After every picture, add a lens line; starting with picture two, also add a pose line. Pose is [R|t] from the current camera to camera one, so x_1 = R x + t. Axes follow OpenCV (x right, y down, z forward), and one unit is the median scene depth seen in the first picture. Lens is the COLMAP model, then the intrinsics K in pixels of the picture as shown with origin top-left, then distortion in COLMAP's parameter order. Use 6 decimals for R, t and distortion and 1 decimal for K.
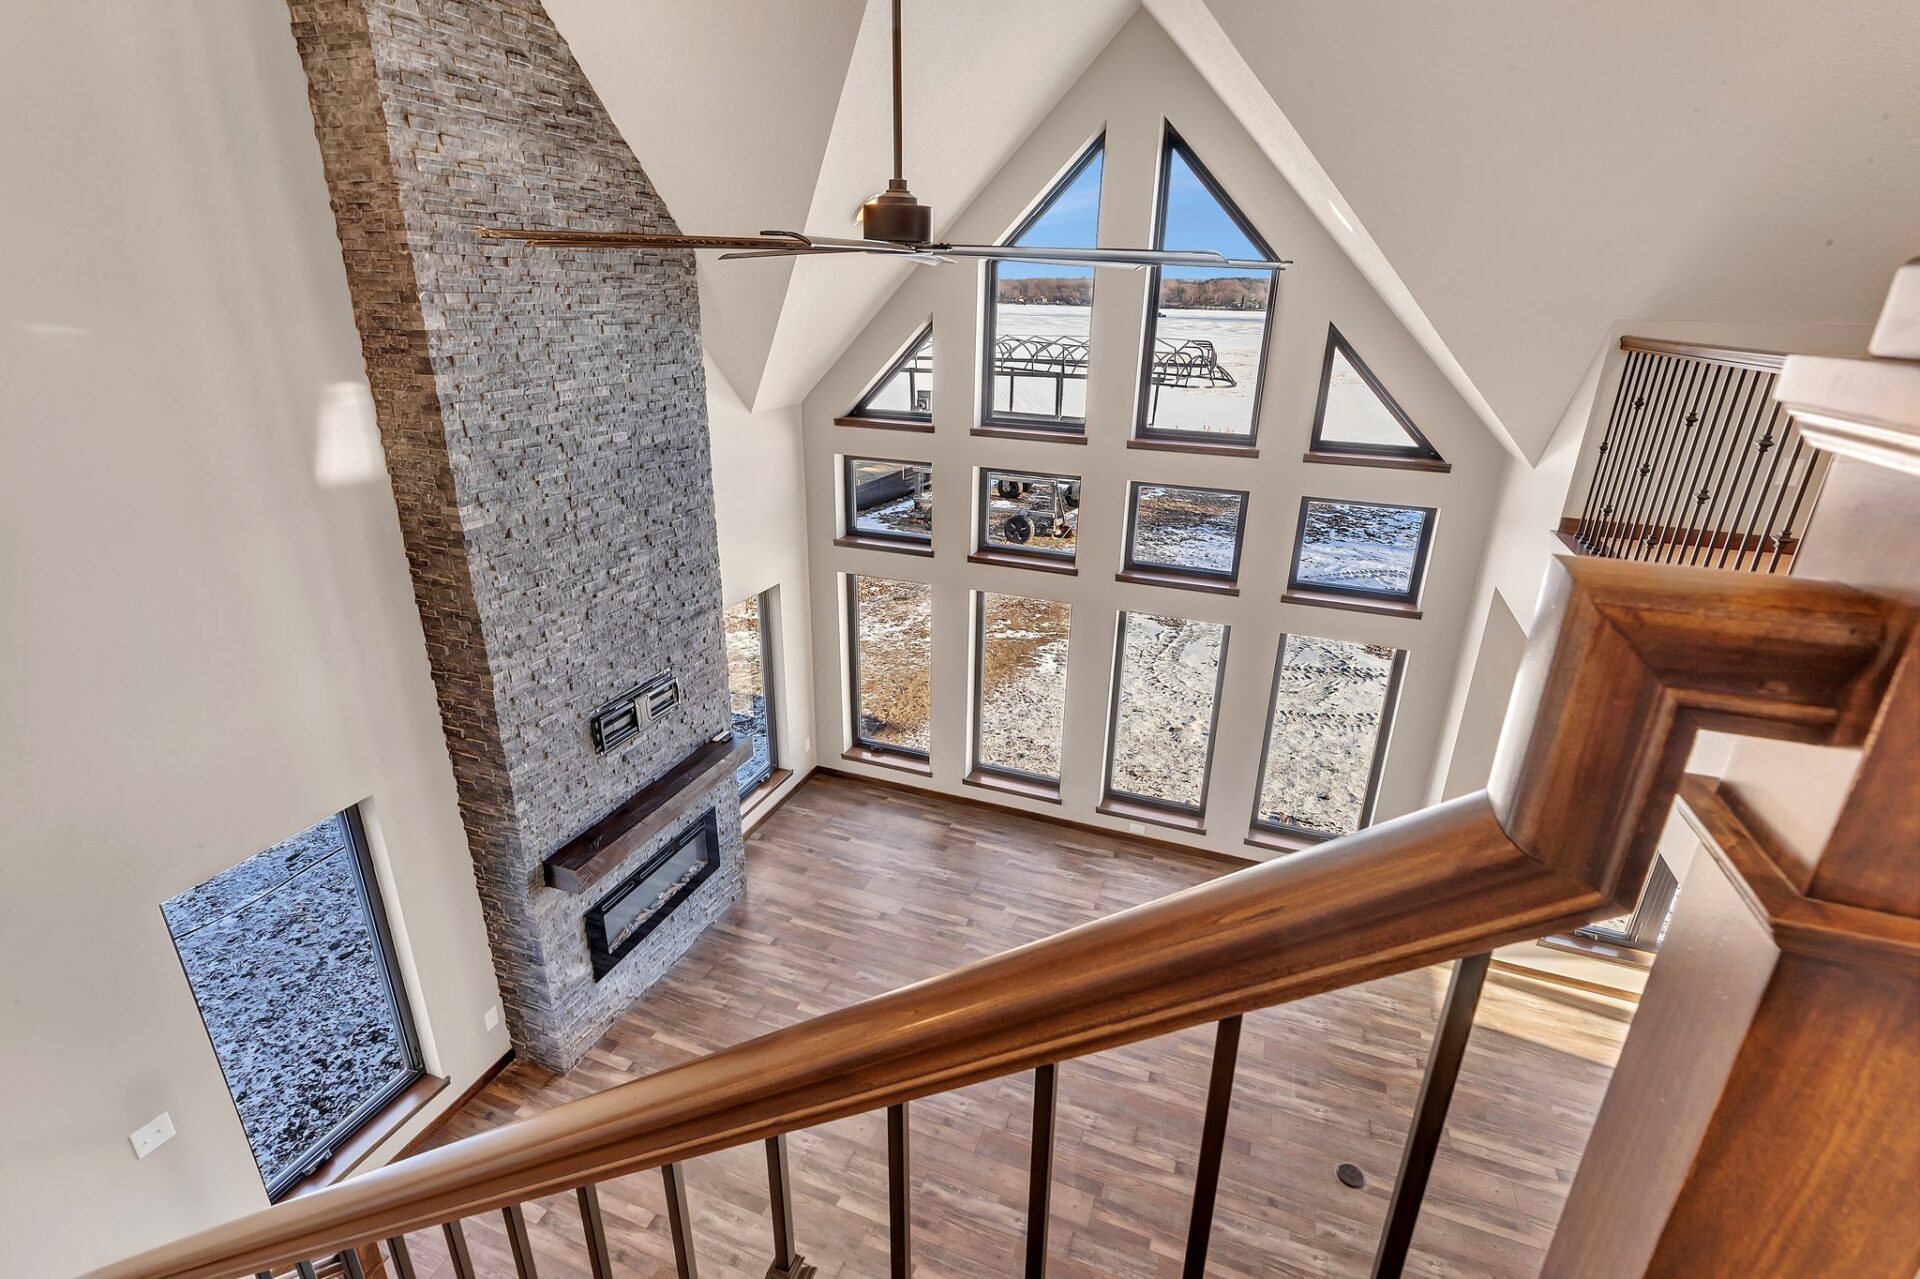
lens RADIAL K [[882.2, 0, 965.3], [0, 882.2, 643.2], [0, 0, 1]] dist [0.004472, 0.000611]
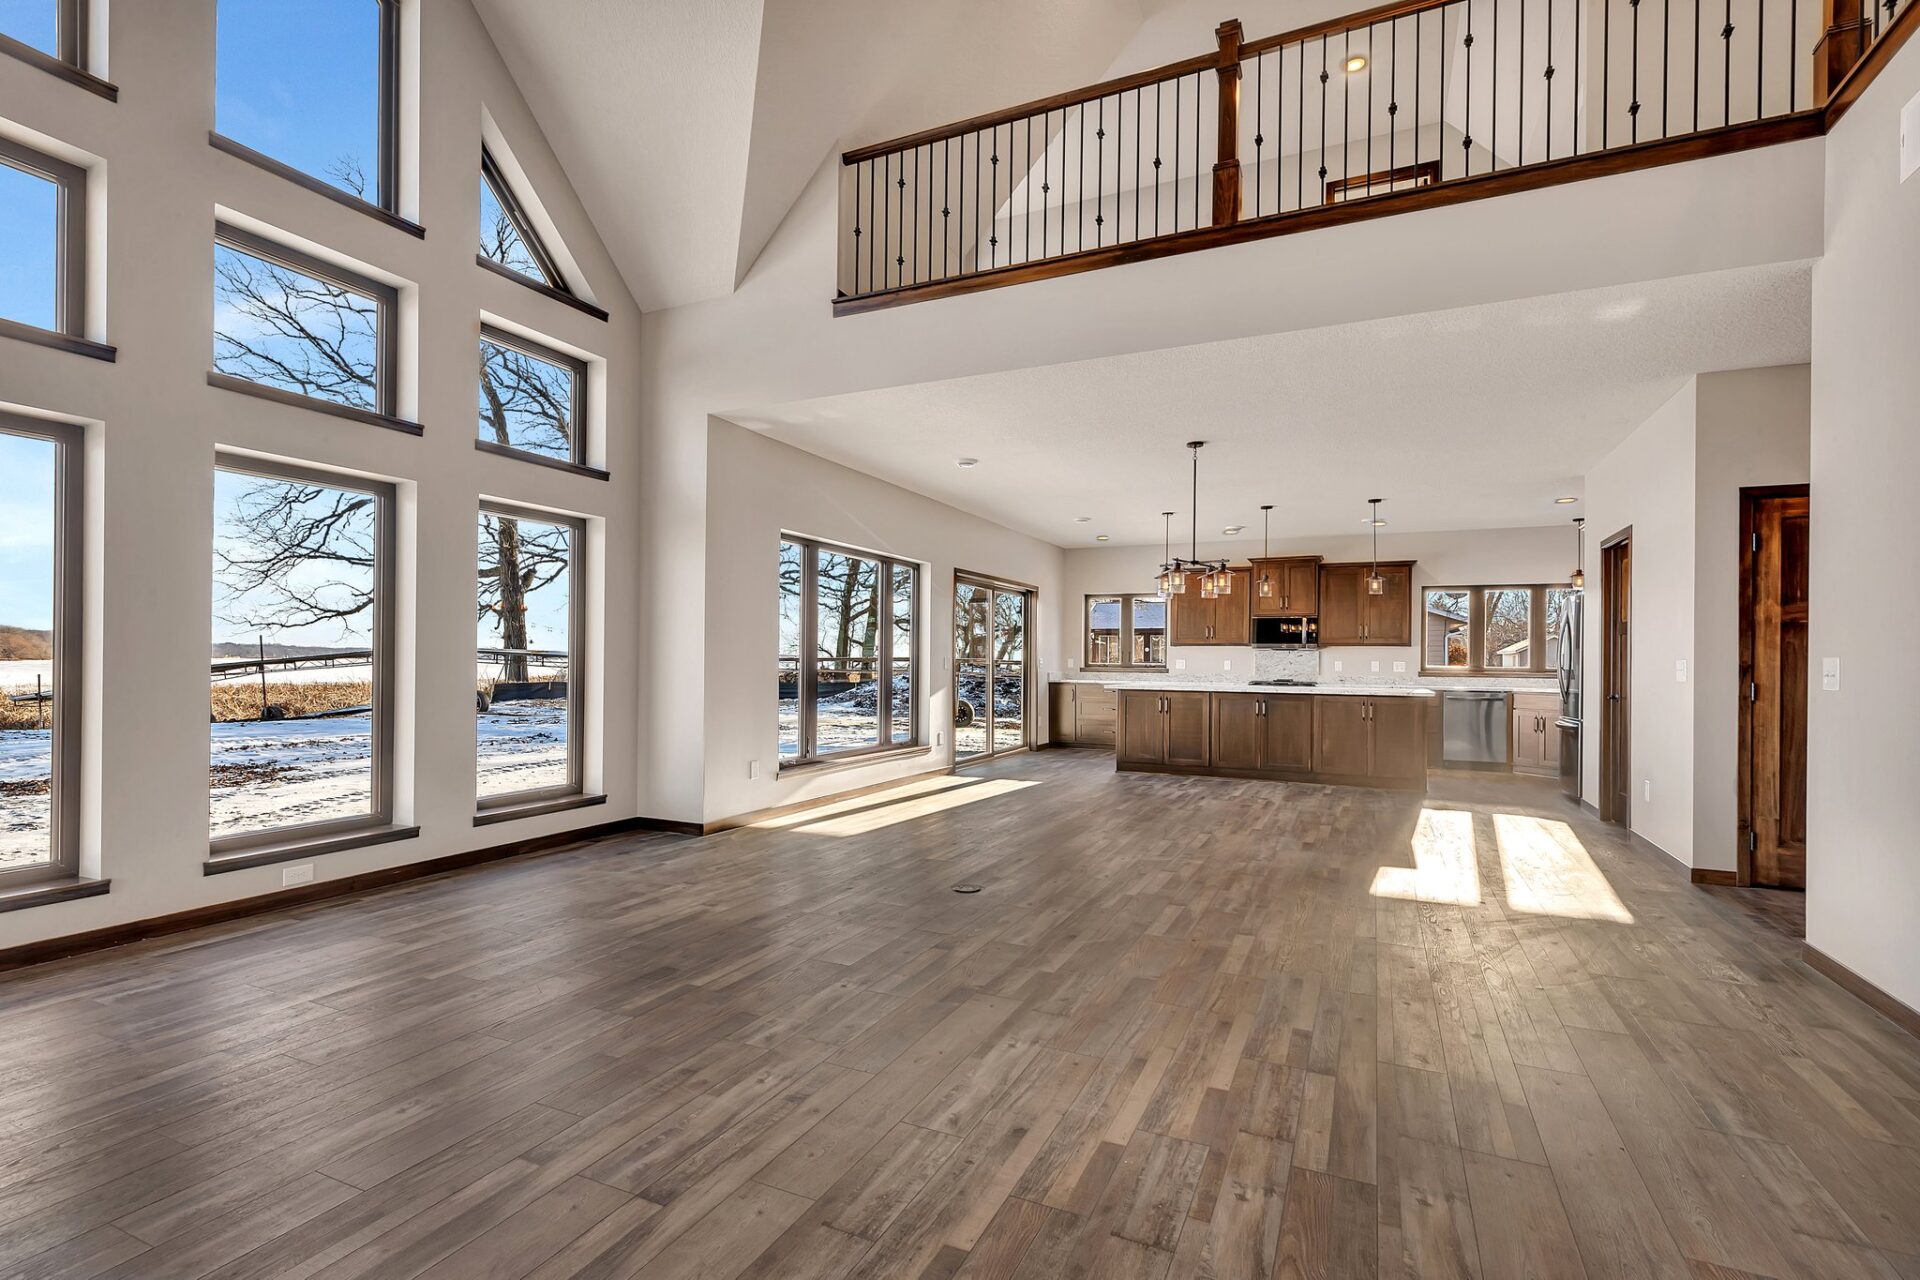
lens RADIAL K [[876.5, 0, 962.2], [0, 876.5, 658.8], [0, 0, 1]] dist [0.003784, 0.000465]
pose [[0.083055, -0.018604, 0.996371, -0.554178], [0.358495, 0.933448, -0.012454, 0.427120], [-0.929830, 0.358229, 0.084197, 0.937924]]
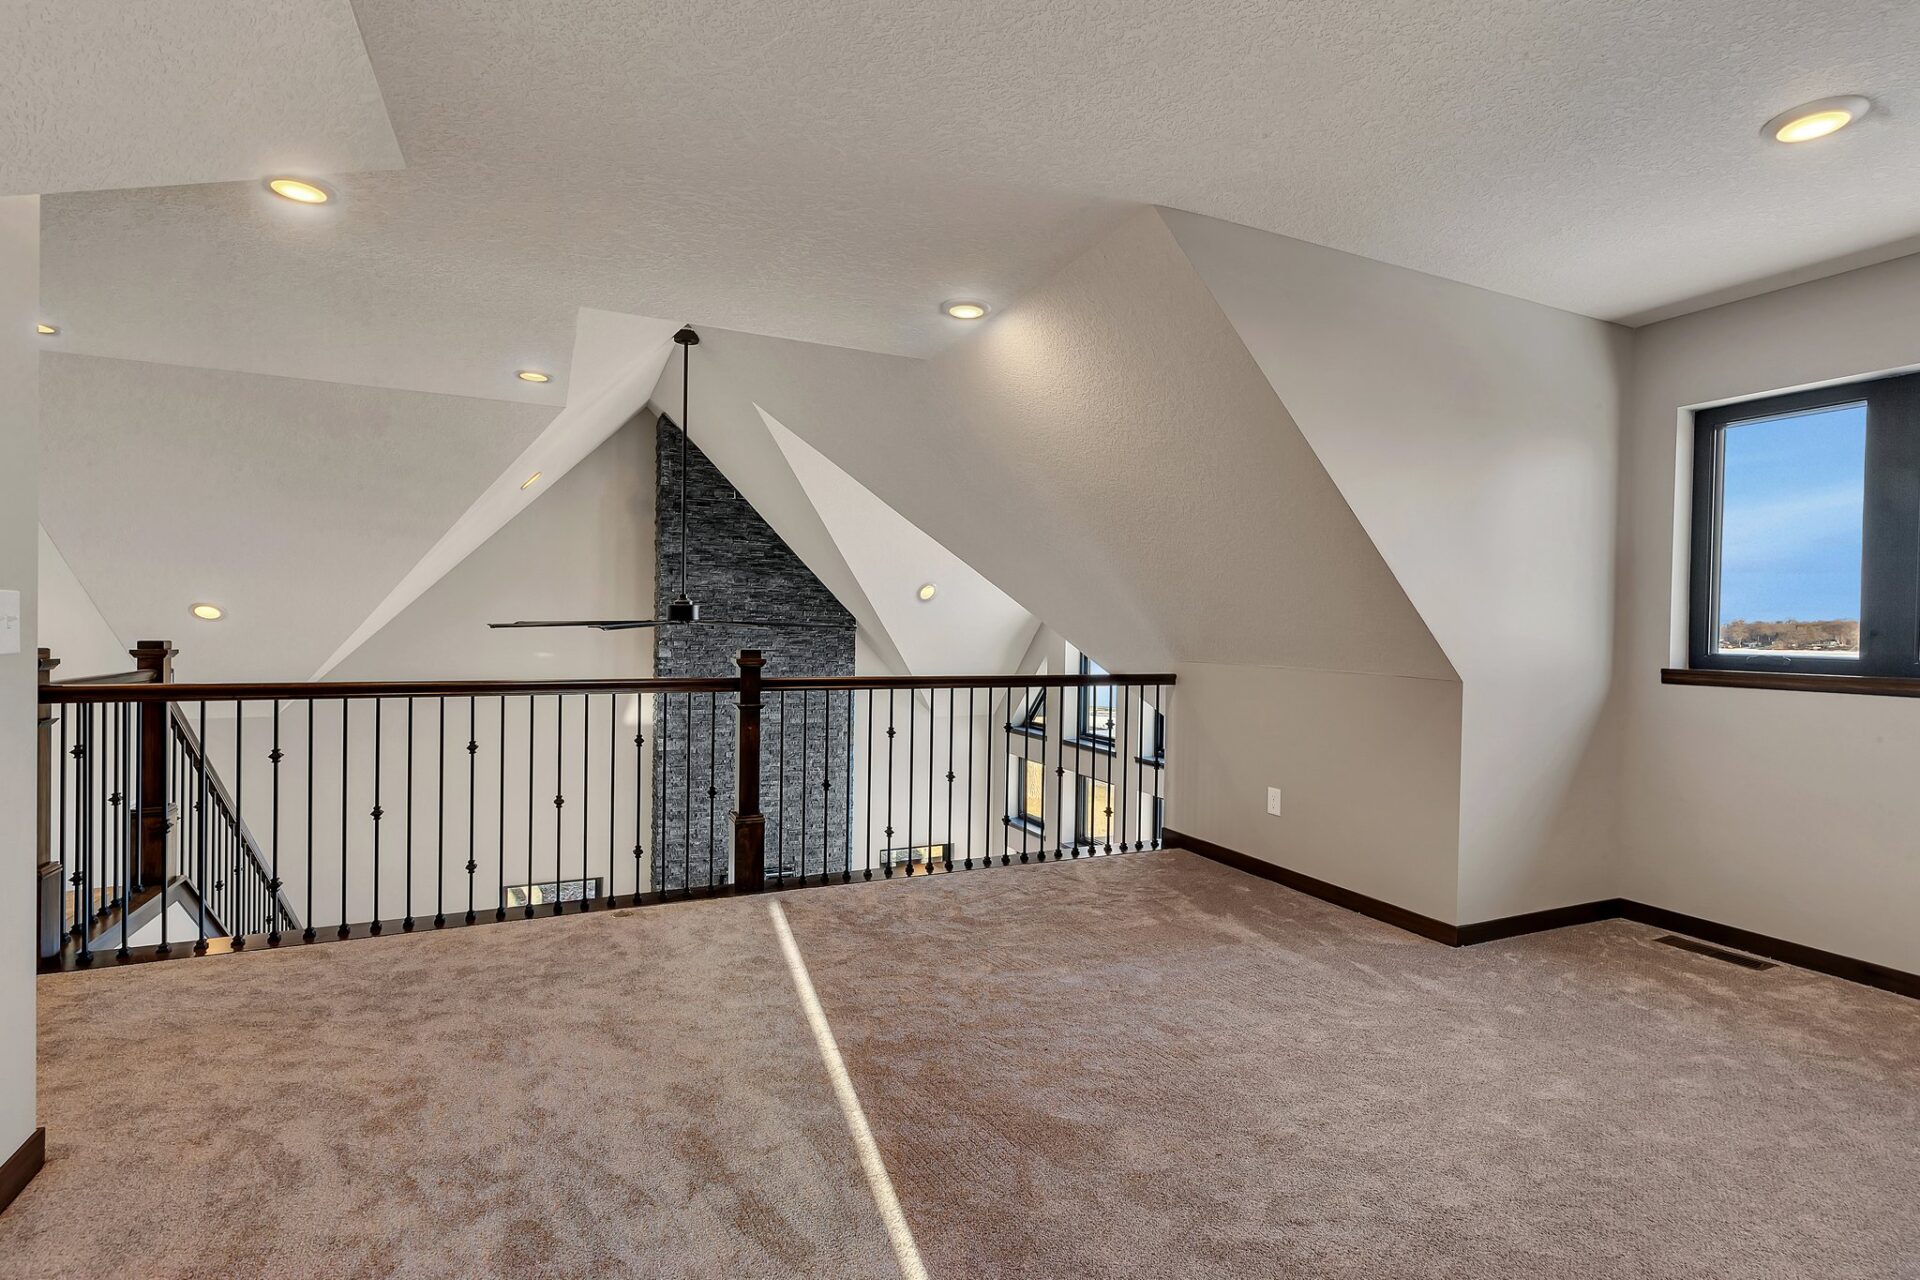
lens RADIAL K [[882.2, 0, 965.3], [0, 882.2, 643.7], [0, 0, 1]] dist [0.004472, 0.000611]
pose [[0.722333, 0.006812, -0.691512, 1.271803], [-0.254014, 0.932666, -0.256147, -0.015494], [0.643205, 0.360677, 0.675425, -0.001097]]
